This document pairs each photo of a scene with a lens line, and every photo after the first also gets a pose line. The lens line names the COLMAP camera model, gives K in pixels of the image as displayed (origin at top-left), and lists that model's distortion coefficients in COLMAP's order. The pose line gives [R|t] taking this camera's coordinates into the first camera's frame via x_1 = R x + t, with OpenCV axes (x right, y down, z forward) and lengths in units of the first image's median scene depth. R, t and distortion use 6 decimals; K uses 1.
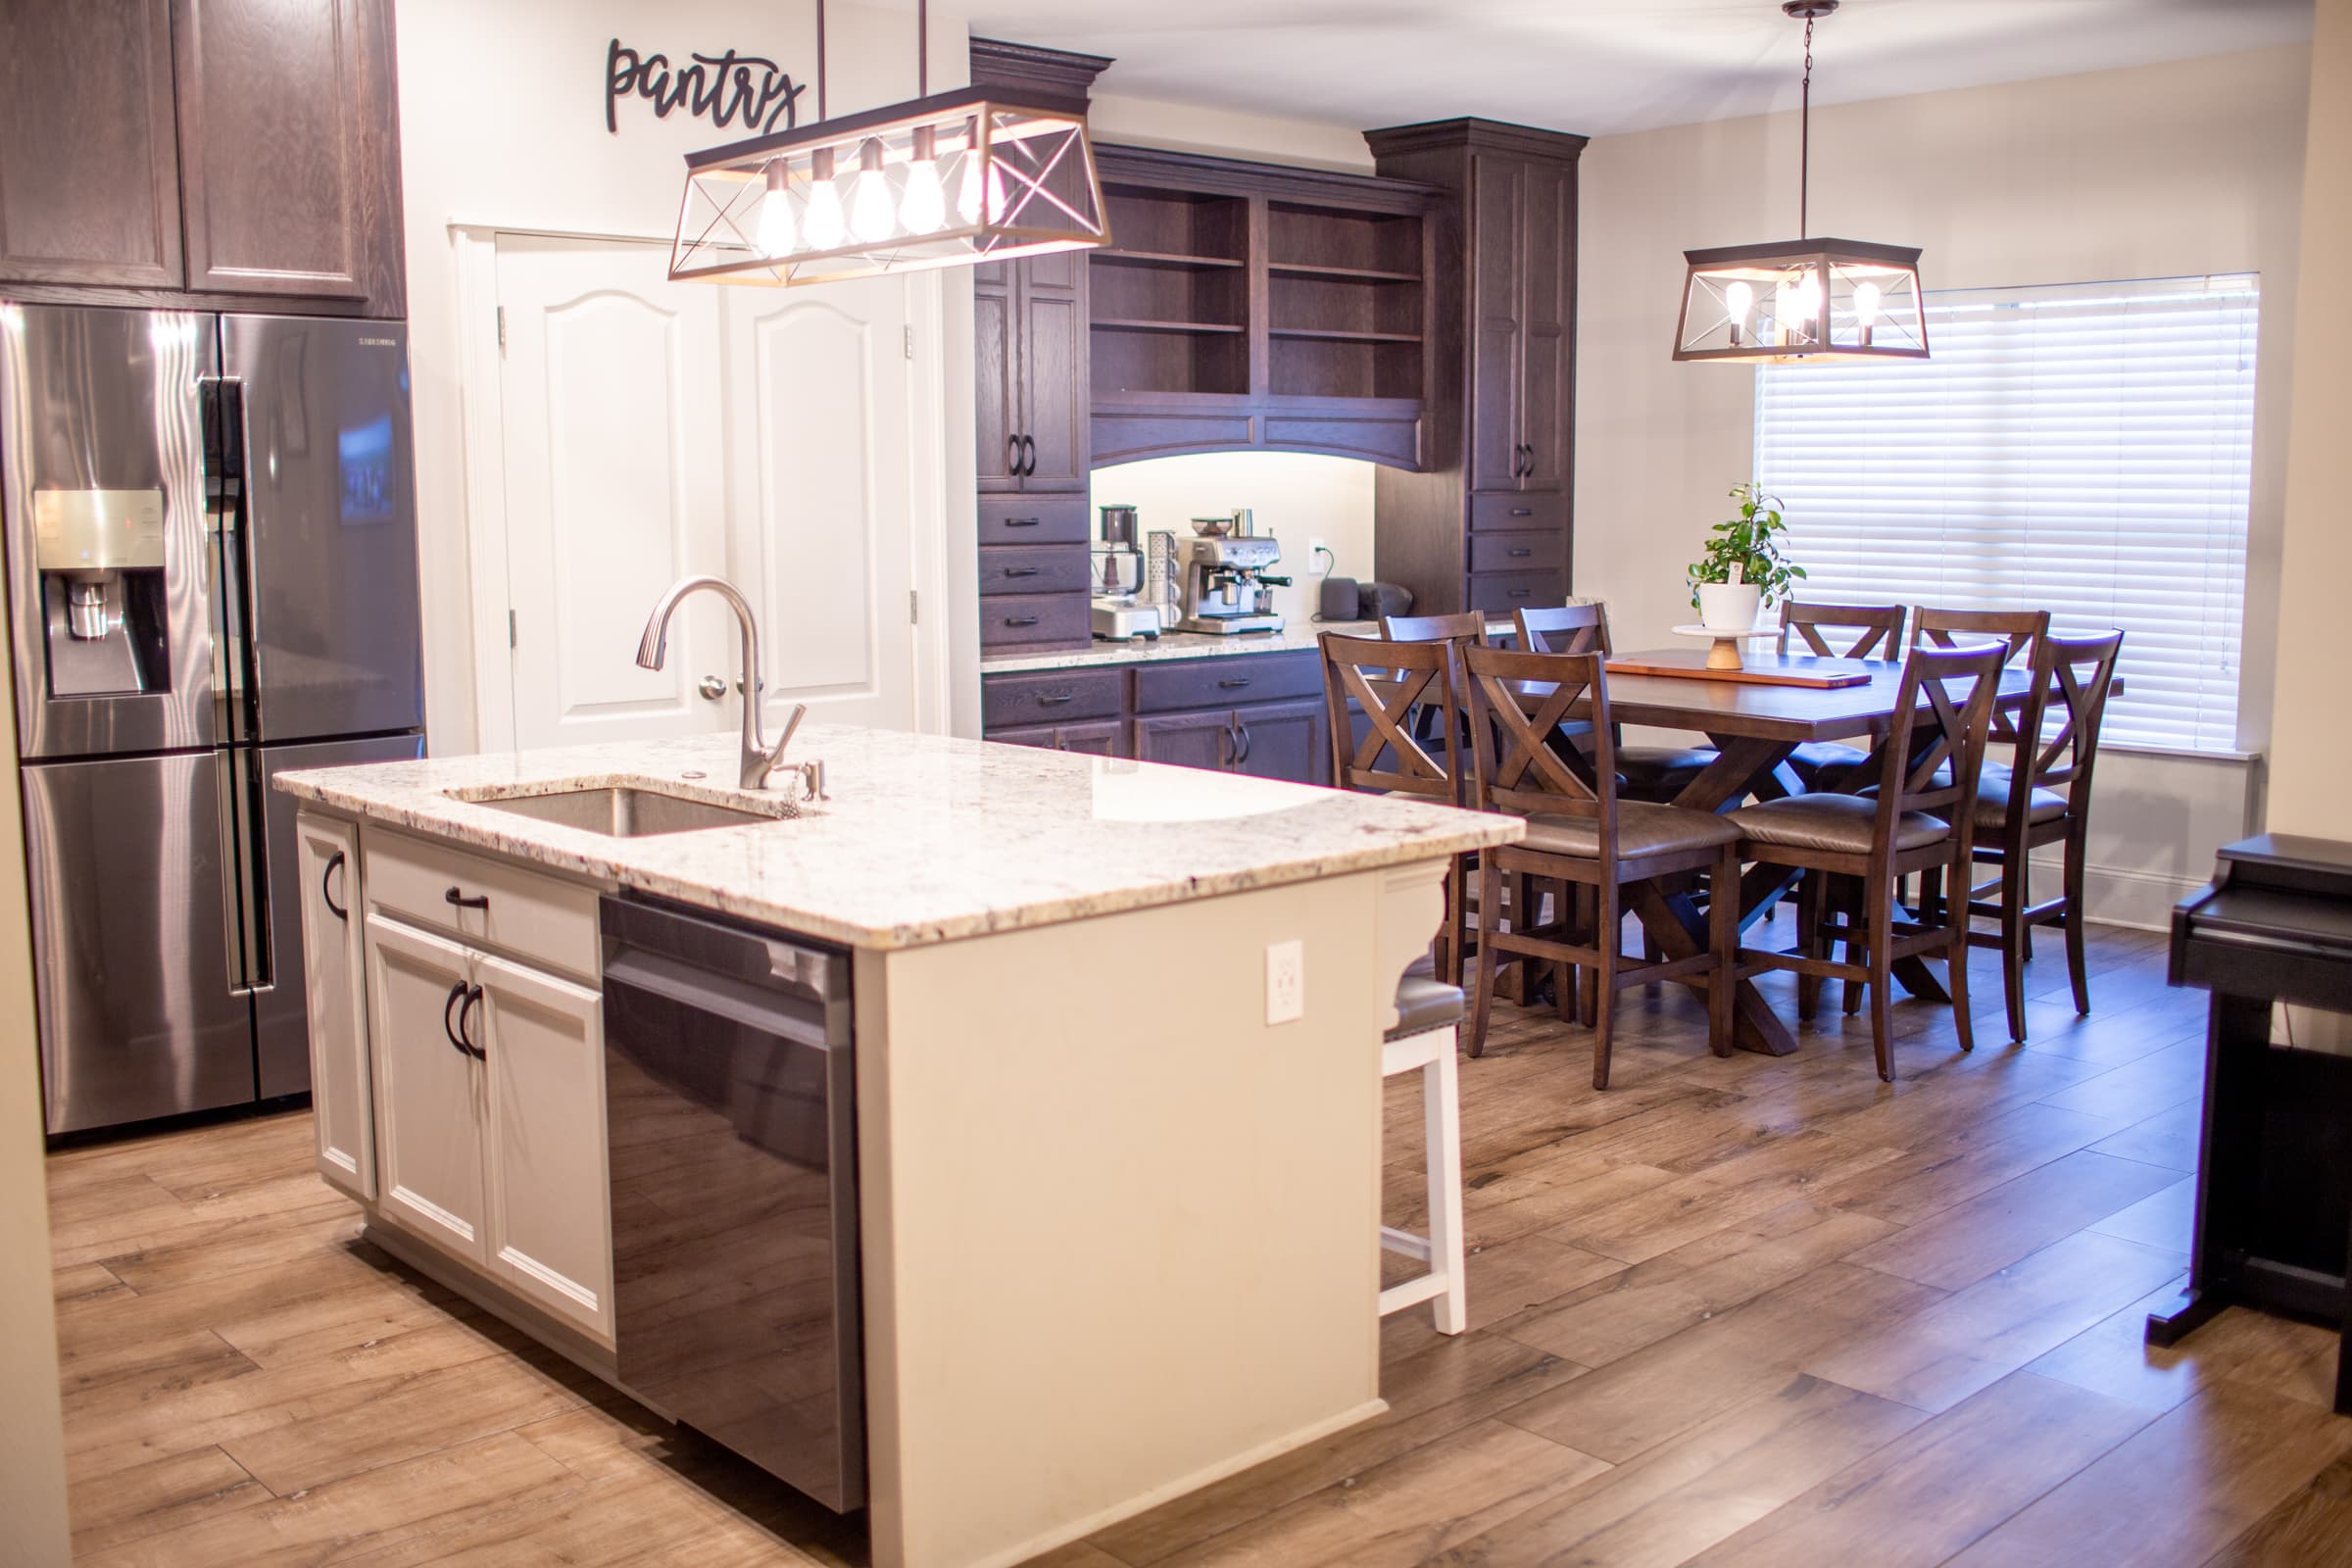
lens RADIAL K [[2275.1, 0, 1194.9], [0, 2275.1, 767.2], [0, 0, 1]] dist [-0.033618, 0.000000]
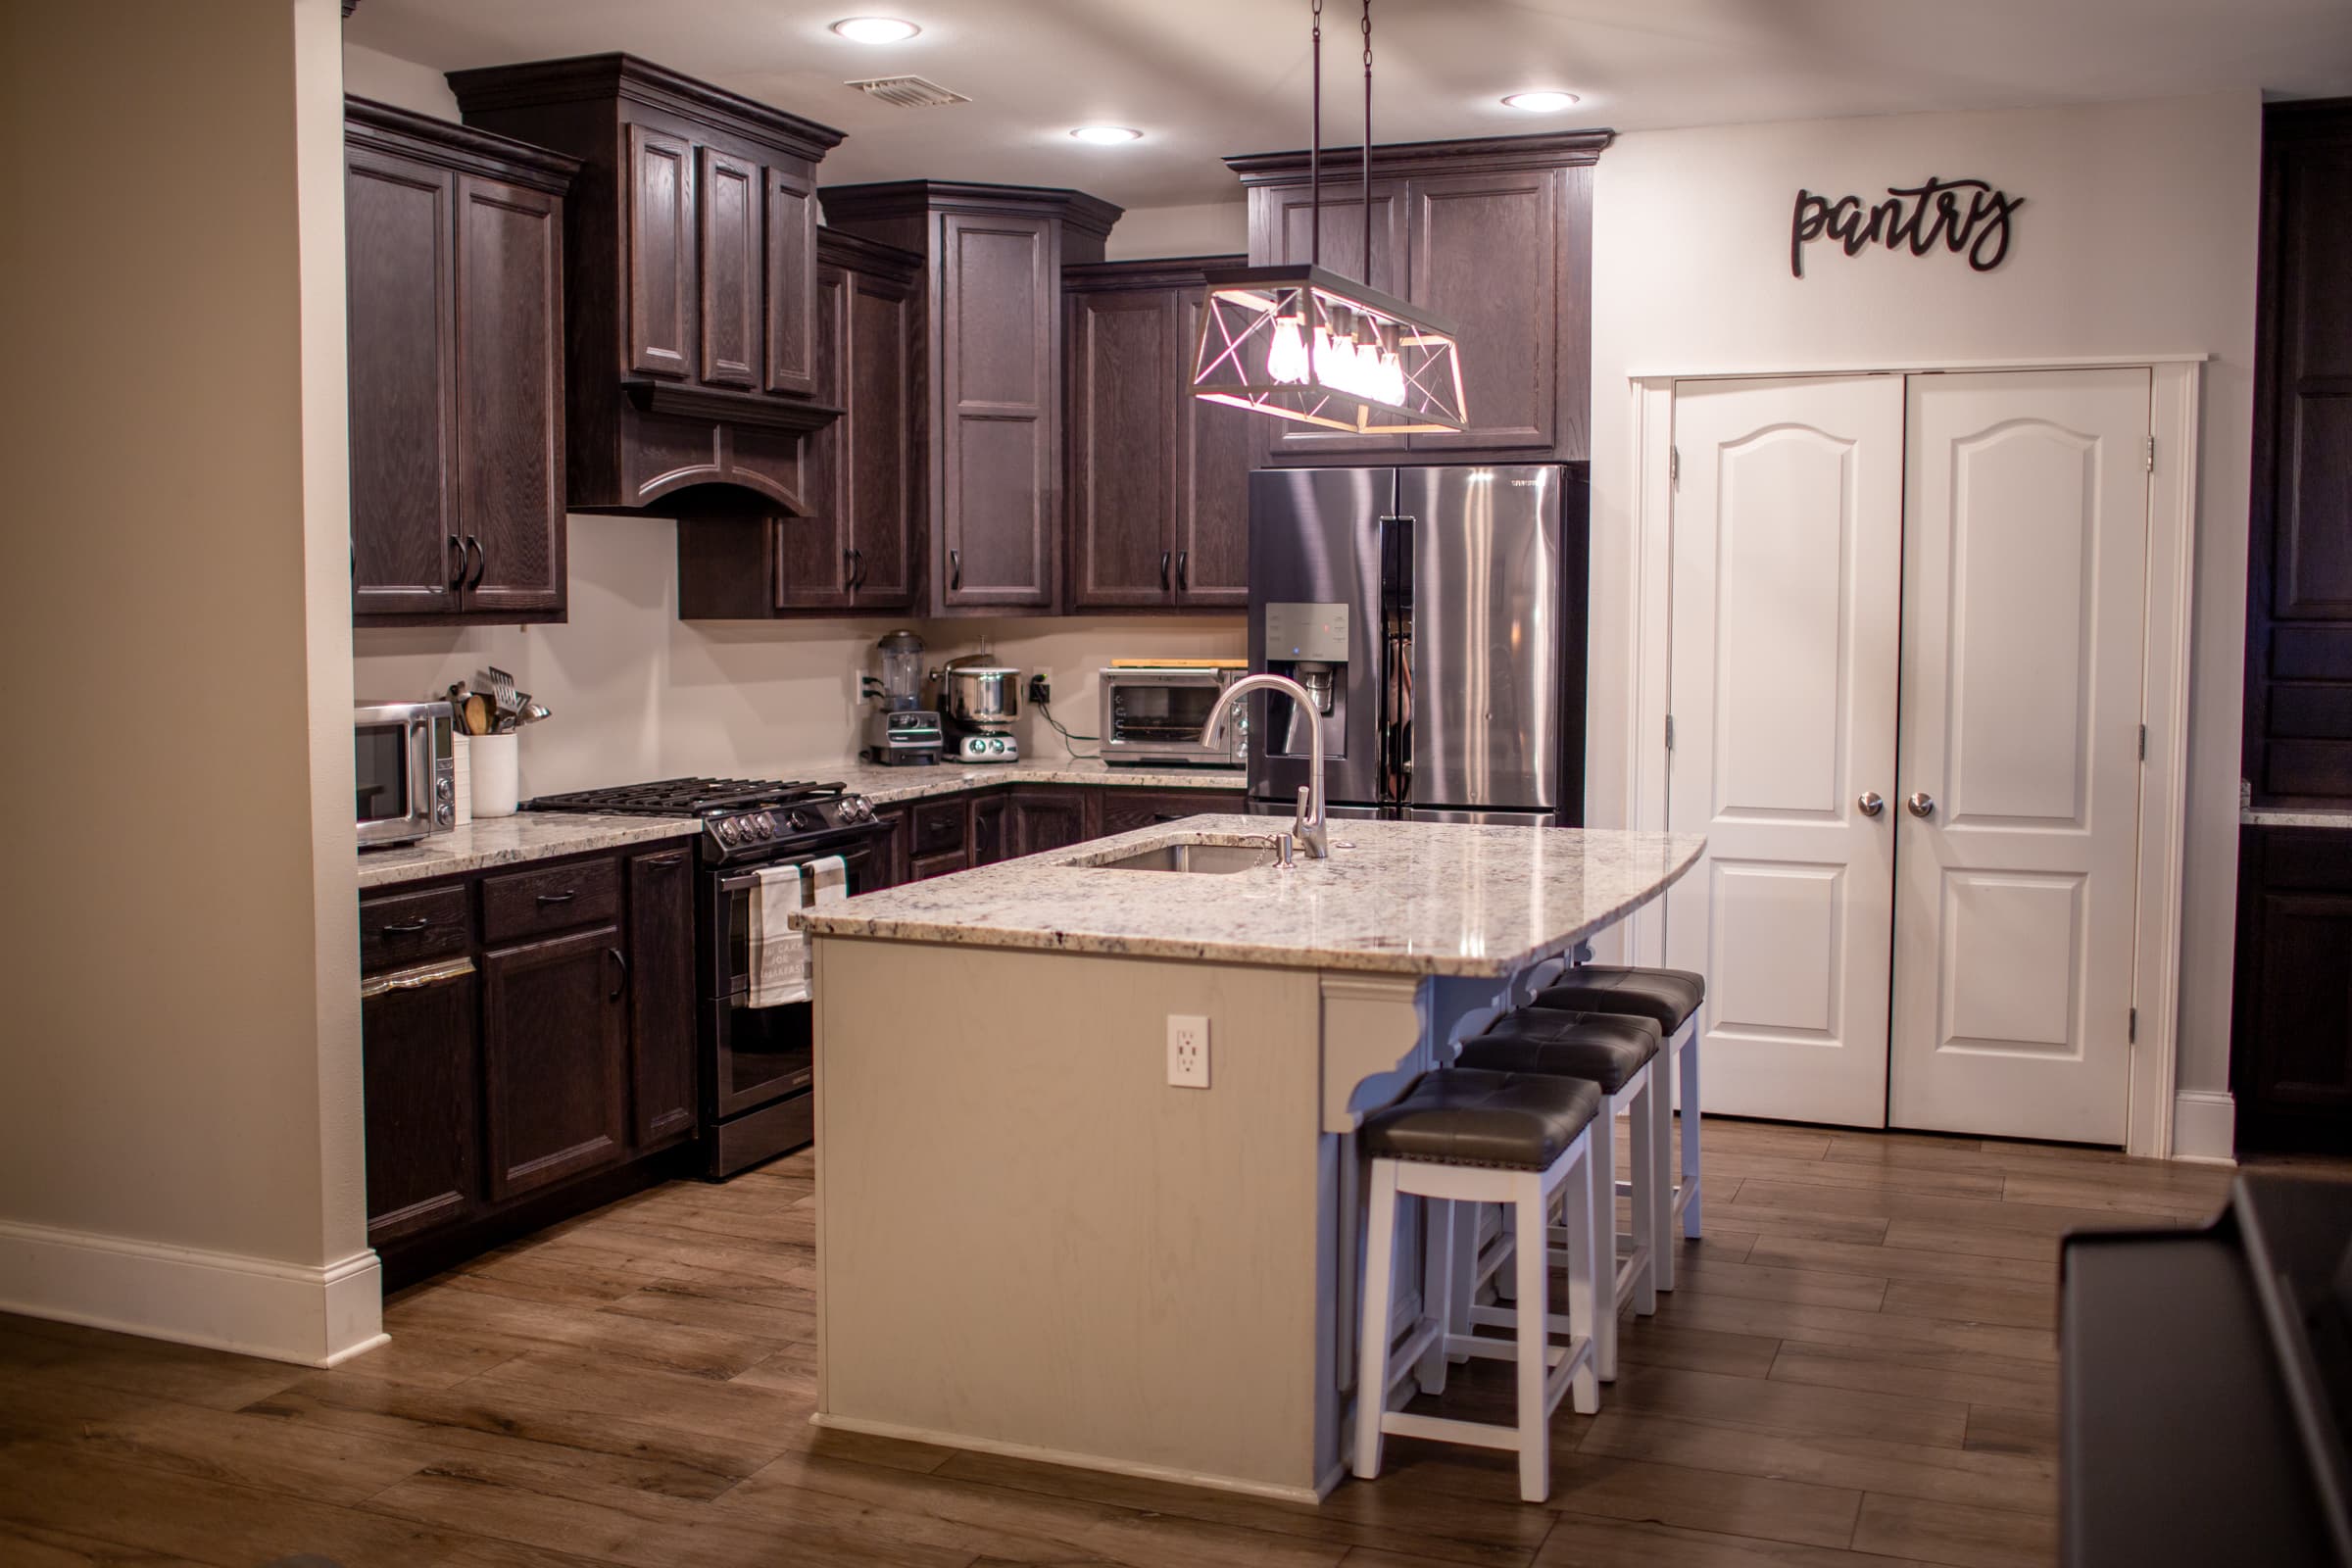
lens RADIAL K [[2275.1, 0, 1172.5], [0, 2275.1, 784.9], [0, 0, 1]] dist [-0.033618, 0.000000]
pose [[0.432854, 0.078253, -0.898061, 0.521772], [-0.118726, 0.992496, 0.029257, -0.033555], [0.893611, 0.093959, 0.438897, 0.253251]]
